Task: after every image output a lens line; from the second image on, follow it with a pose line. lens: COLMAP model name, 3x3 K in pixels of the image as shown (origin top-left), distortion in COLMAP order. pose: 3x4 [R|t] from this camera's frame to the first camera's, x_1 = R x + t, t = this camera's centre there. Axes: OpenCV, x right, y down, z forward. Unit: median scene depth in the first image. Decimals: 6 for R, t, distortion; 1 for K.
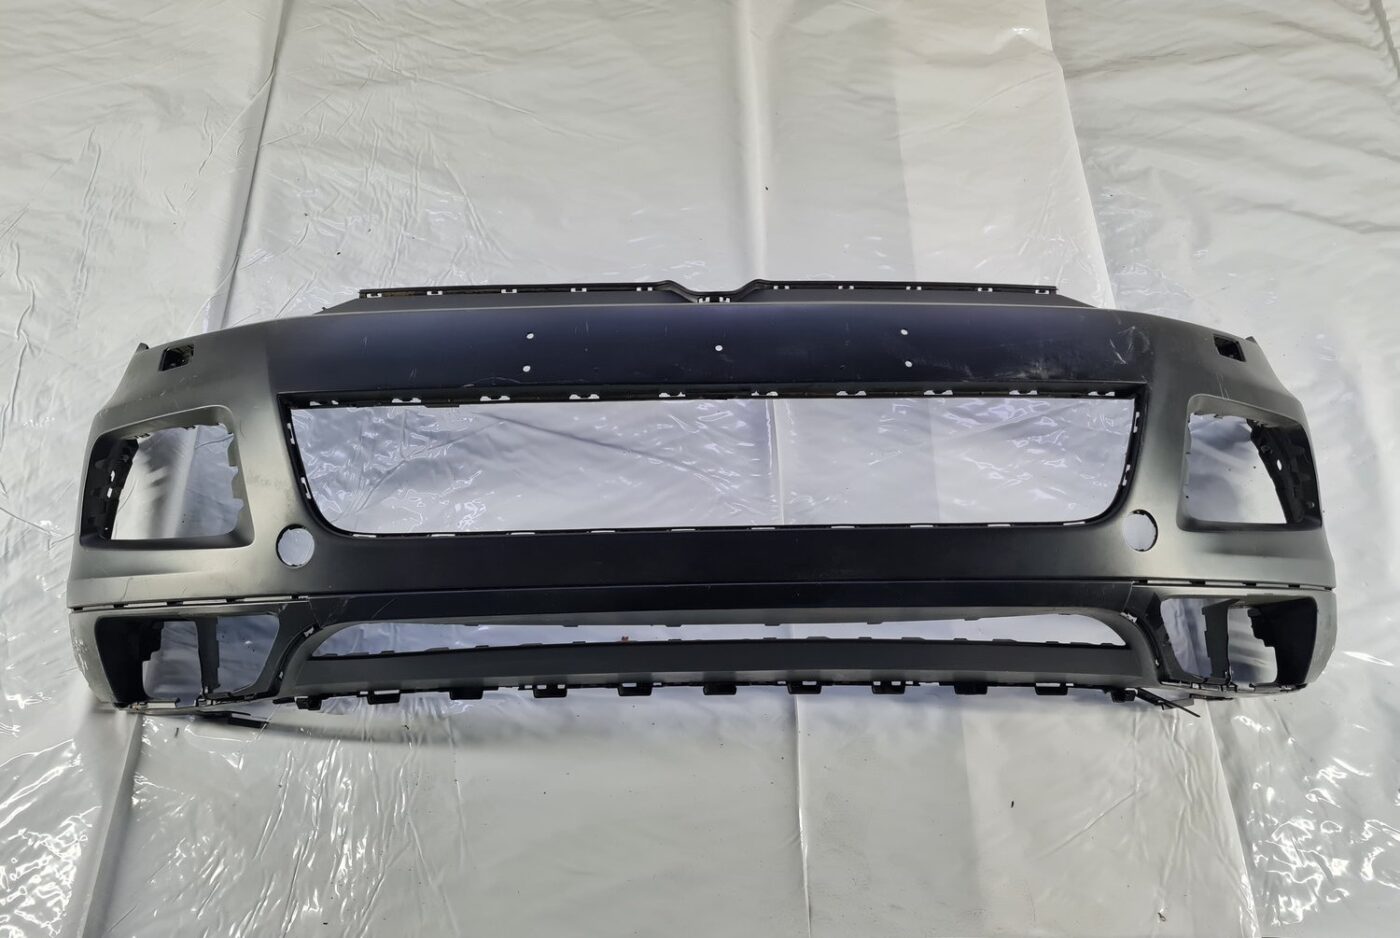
lens RADIAL K [[1064.3, 0, 714.1], [0, 1064.3, 473.7], [0, 0, 1]] dist [0.057079, -0.045658]
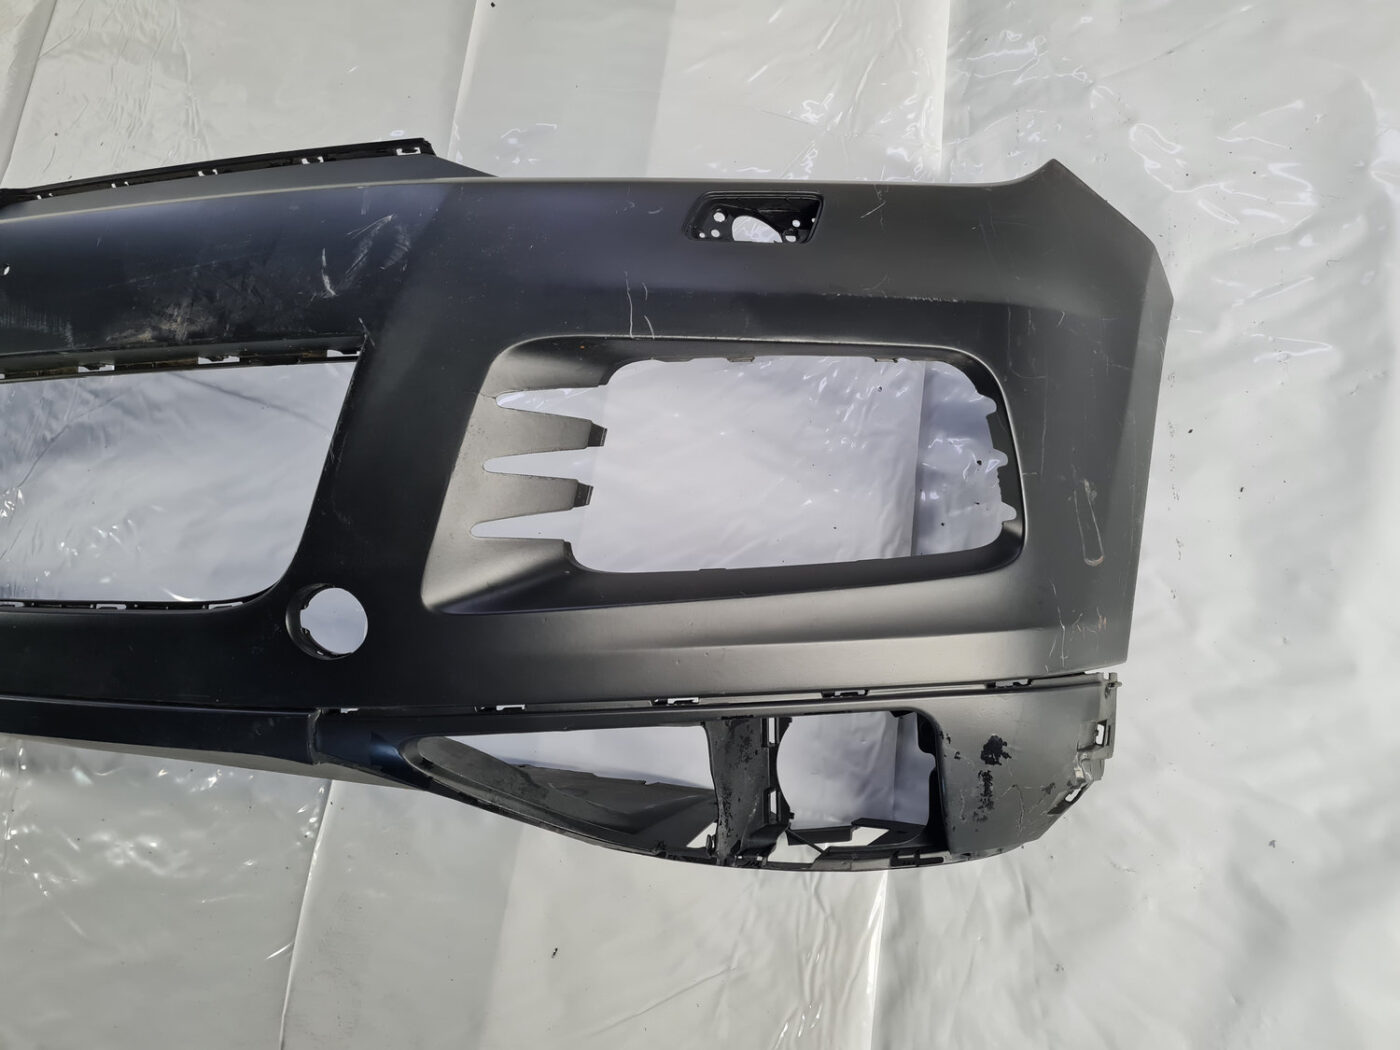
lens RADIAL K [[1066.2, 0, 722.9], [0, 1066.2, 519.6], [0, 0, 1]] dist [0.078592, -0.079569]
pose [[0.900406, 0.019267, -0.434624, 0.597658], [0.059984, 0.983979, 0.167889, -0.055537], [0.430896, -0.177239, 0.884825, 0.457997]]
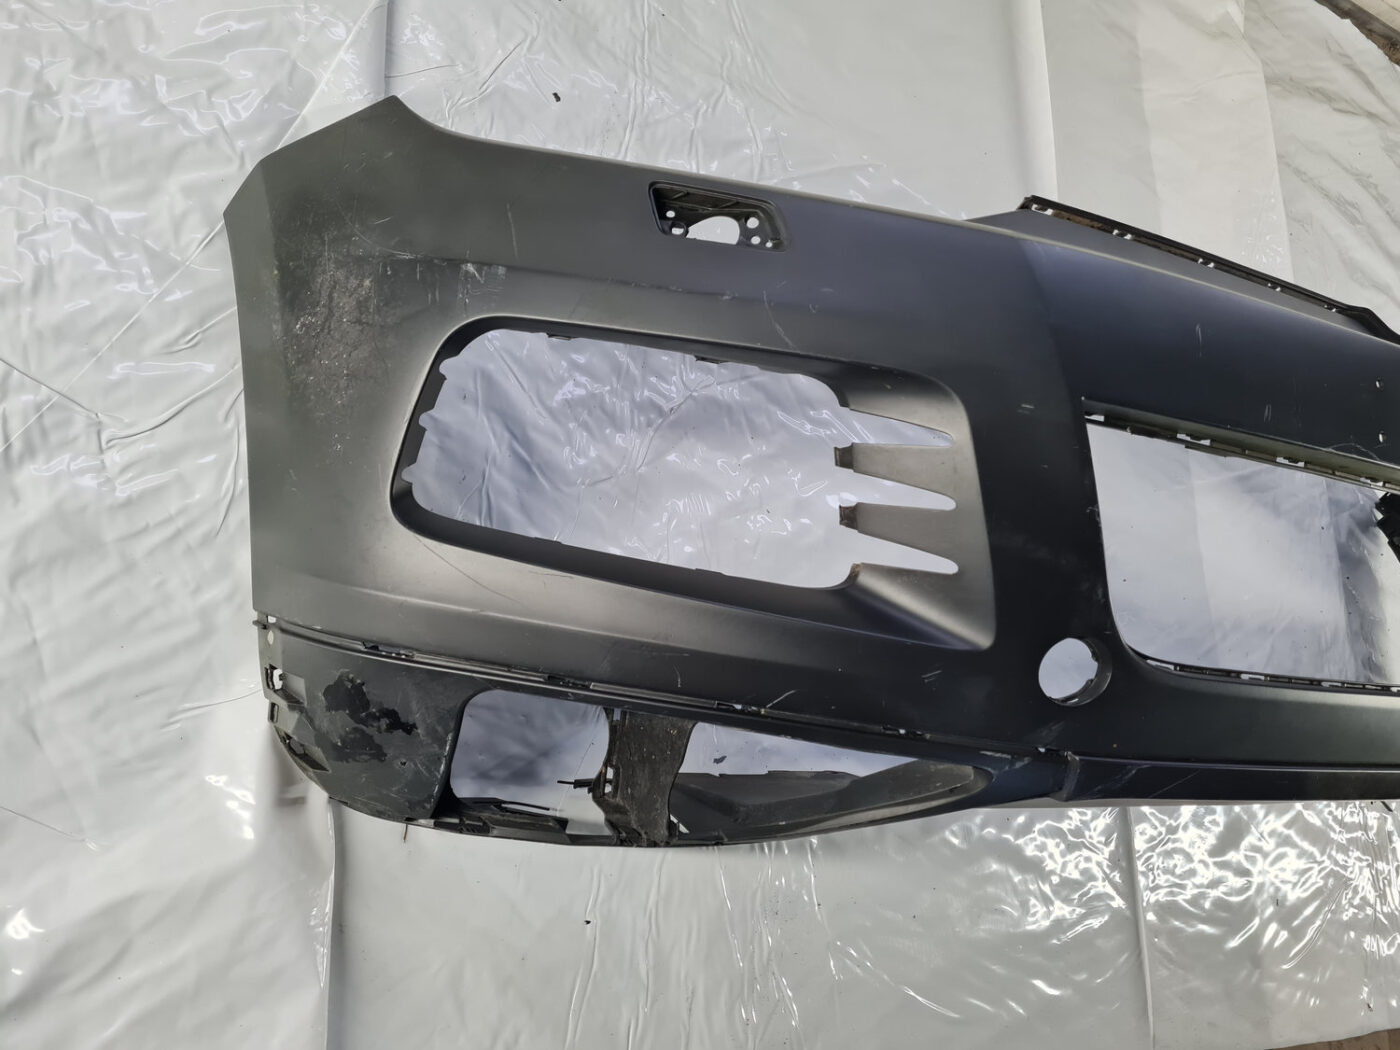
lens RADIAL K [[1066.2, 0, 722.9], [0, 1066.2, 519.6], [0, 0, 1]] dist [0.078592, -0.079569]
pose [[0.852692, 0.136677, 0.504218, -0.617319], [-0.230857, 0.964399, 0.128990, -0.028952], [-0.468638, -0.226392, 0.853889, 0.439590]]
